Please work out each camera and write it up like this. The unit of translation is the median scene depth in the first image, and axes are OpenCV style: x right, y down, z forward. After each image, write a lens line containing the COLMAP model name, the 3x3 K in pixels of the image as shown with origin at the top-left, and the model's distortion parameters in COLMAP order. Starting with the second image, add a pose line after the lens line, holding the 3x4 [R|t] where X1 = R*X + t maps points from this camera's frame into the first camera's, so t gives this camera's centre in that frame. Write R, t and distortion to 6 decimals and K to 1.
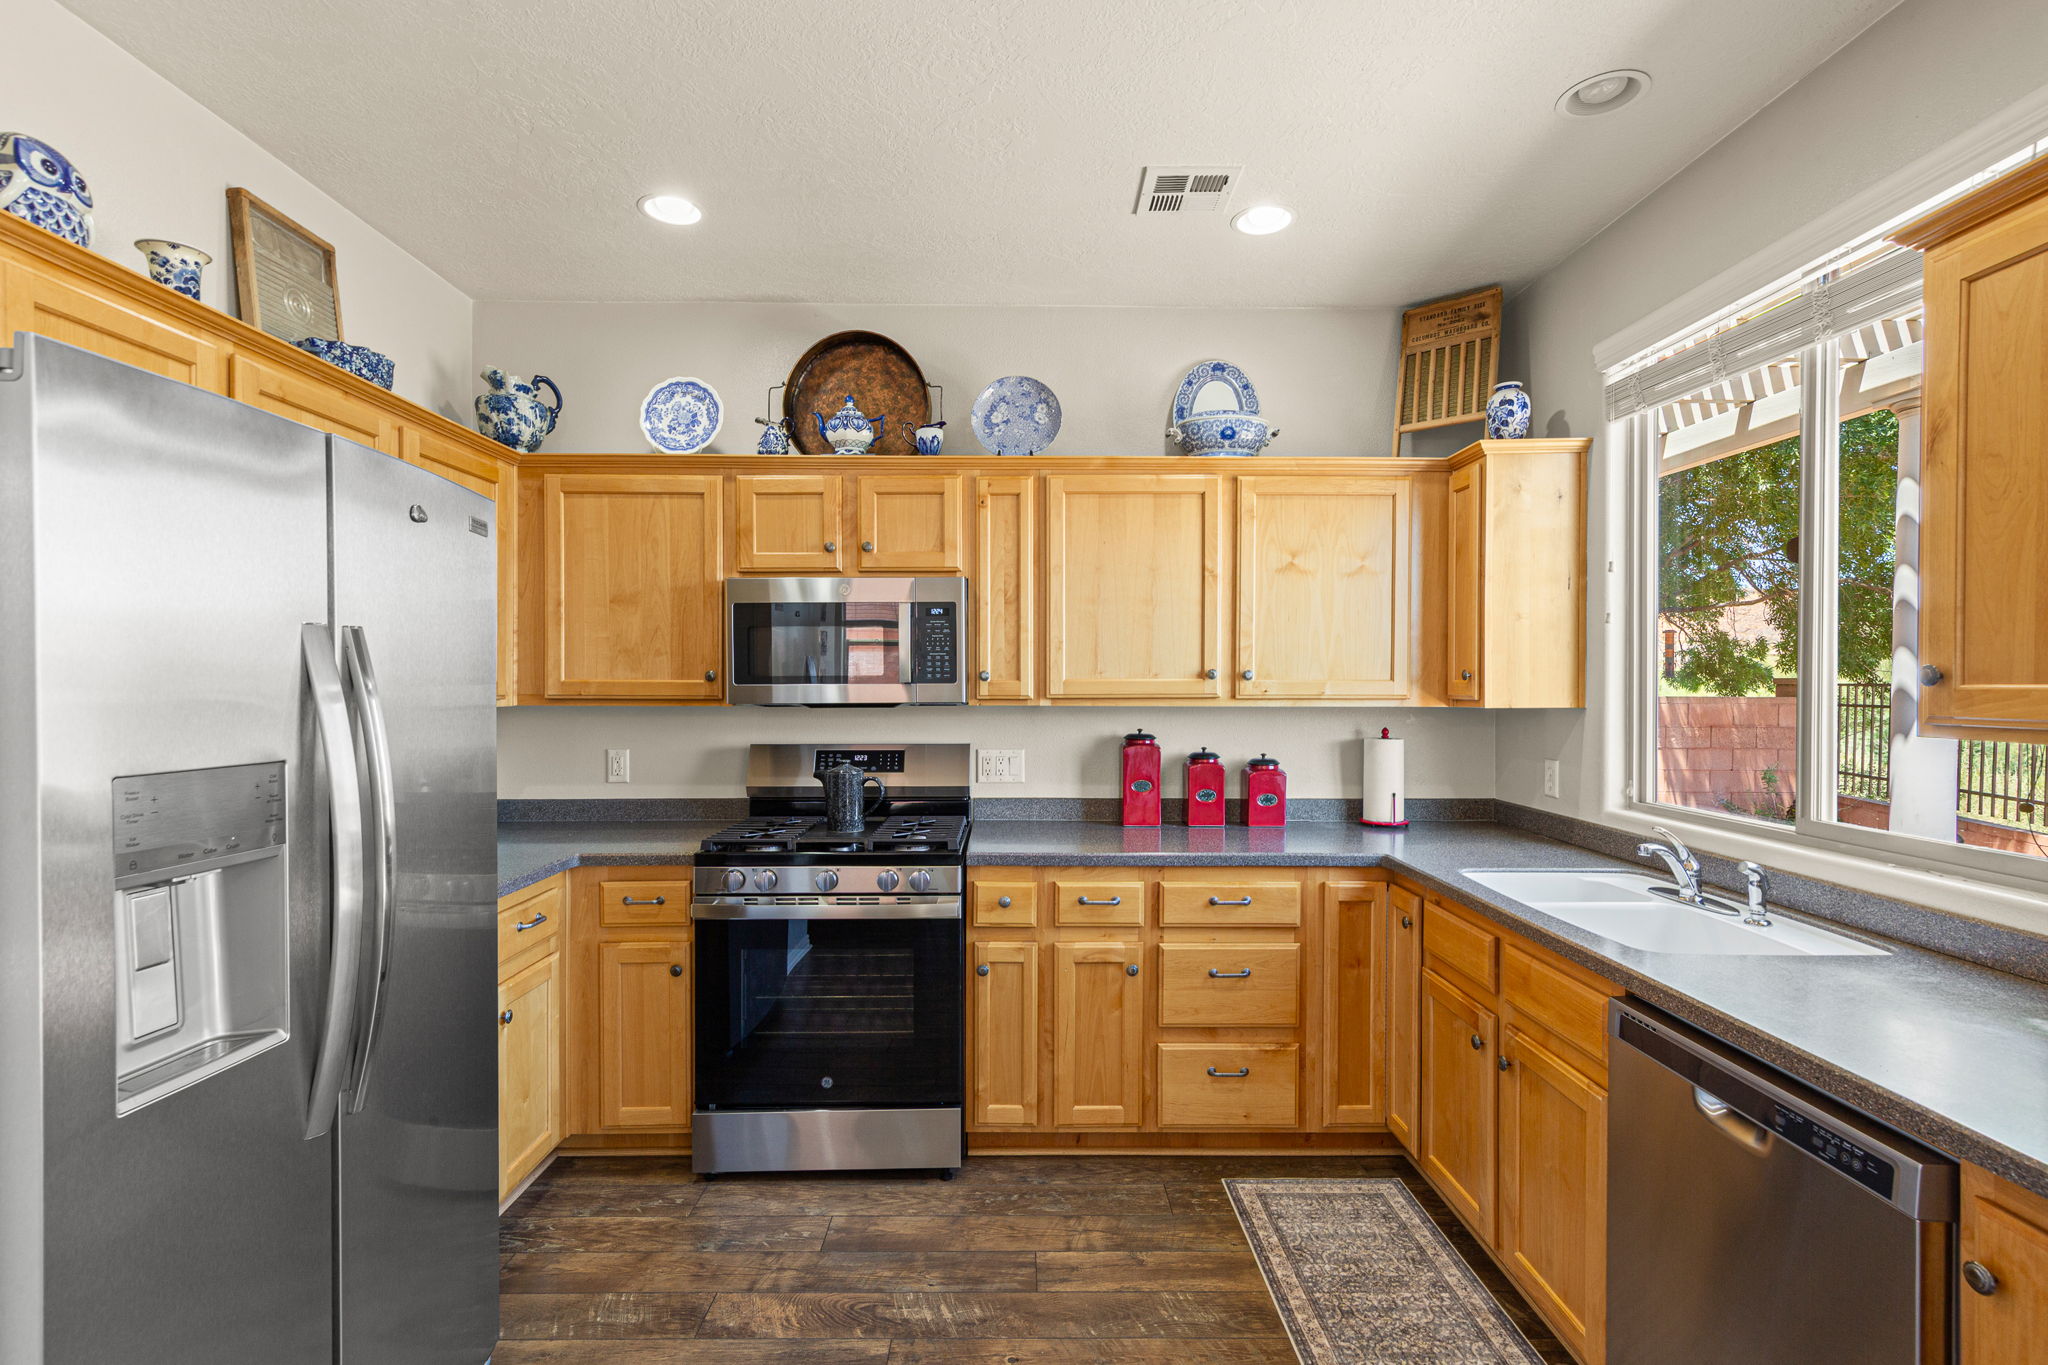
lens RADIAL K [[941.2, 0, 1019.3], [0, 941.2, 693.1], [0, 0, 1]] dist [0.004286, 0.000738]
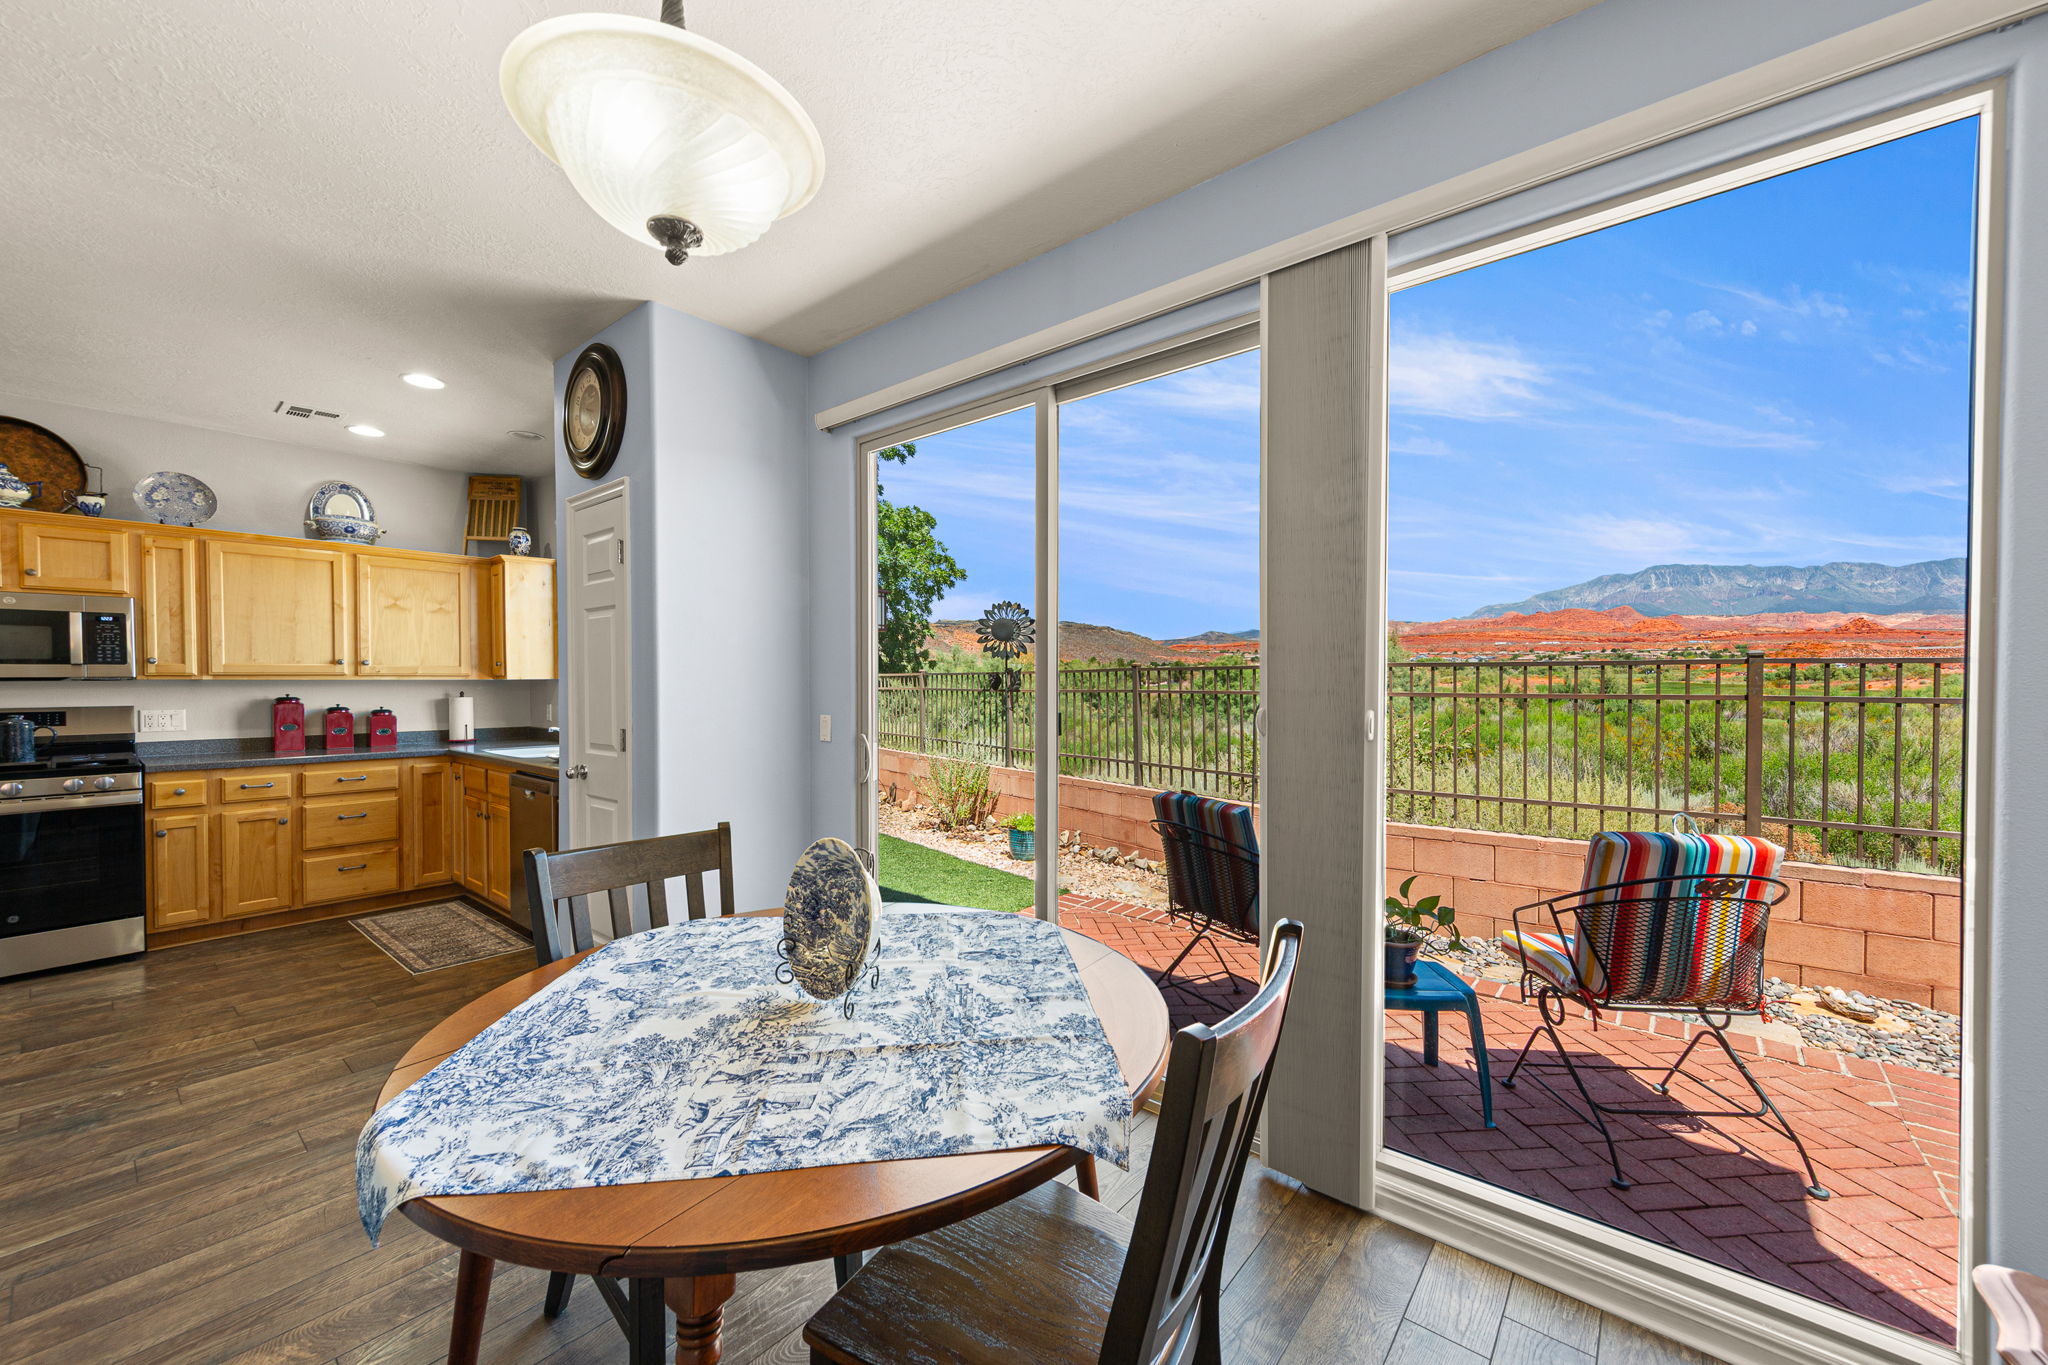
lens RADIAL K [[783.9, 0, 1023.0], [0, 783.9, 692.9], [0, 0, 1]] dist [0.006572, 0.000011]
pose [[0.644727, -0.014579, 0.764274, -0.111044], [0.012891, 0.999883, 0.008199, 0.044907], [-0.764304, 0.004567, 0.644840, -1.001645]]
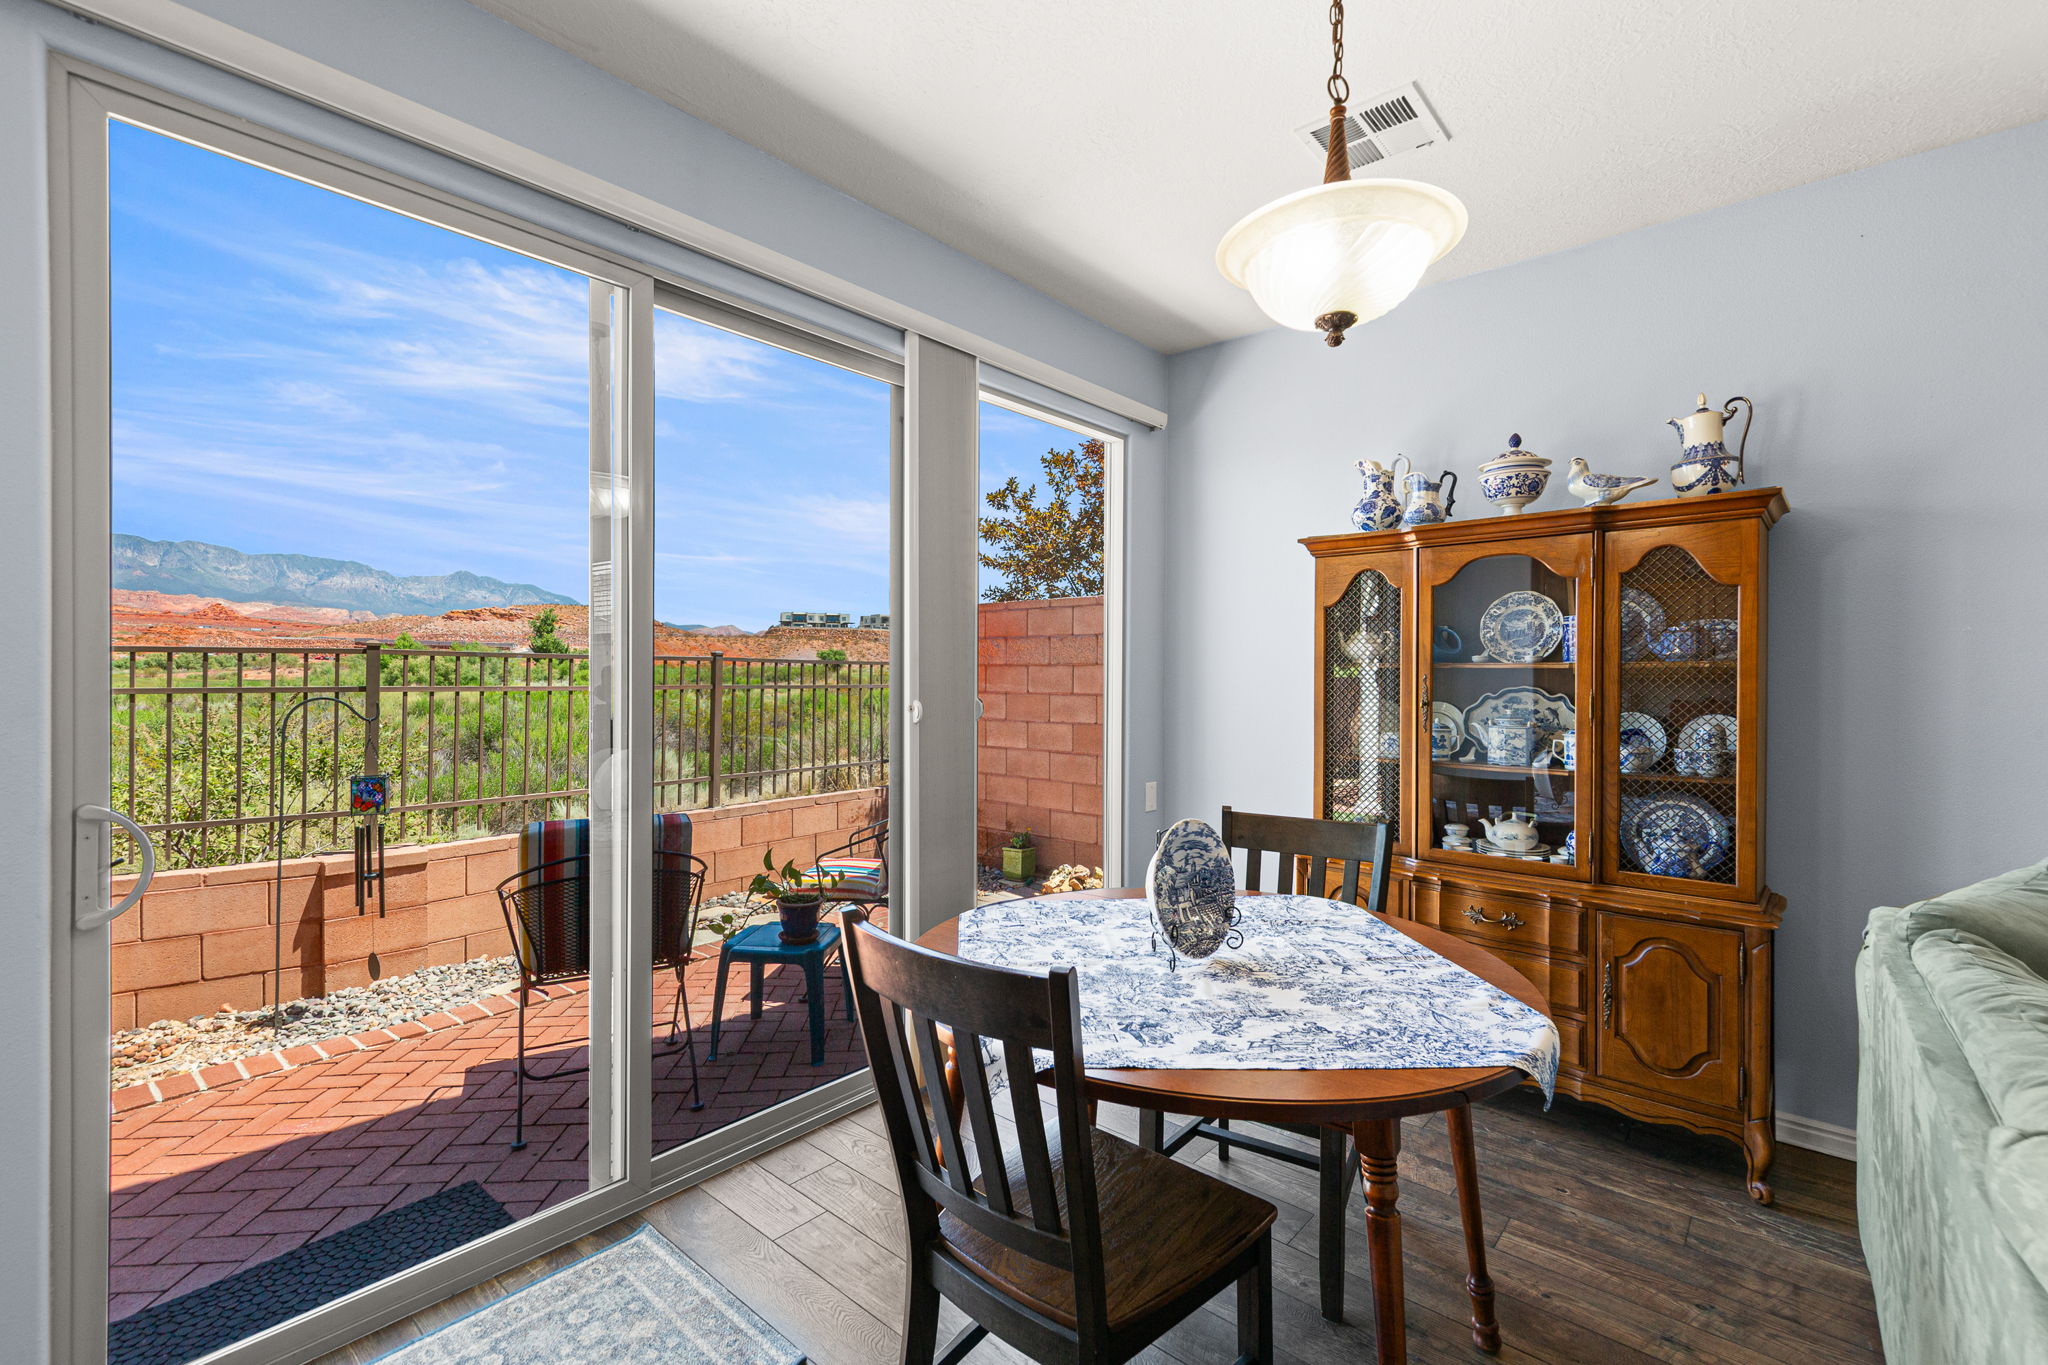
lens RADIAL K [[894.4, 0, 1025.1], [0, 894.4, 680.0], [0, 0, 1]] dist [0.006289, -0.000441]
pose [[-0.748230, -0.011570, 0.663339, -0.146191], [0.001911, 0.999806, 0.019595, 0.027786], [-0.663437, 0.015930, -0.748063, -0.079063]]
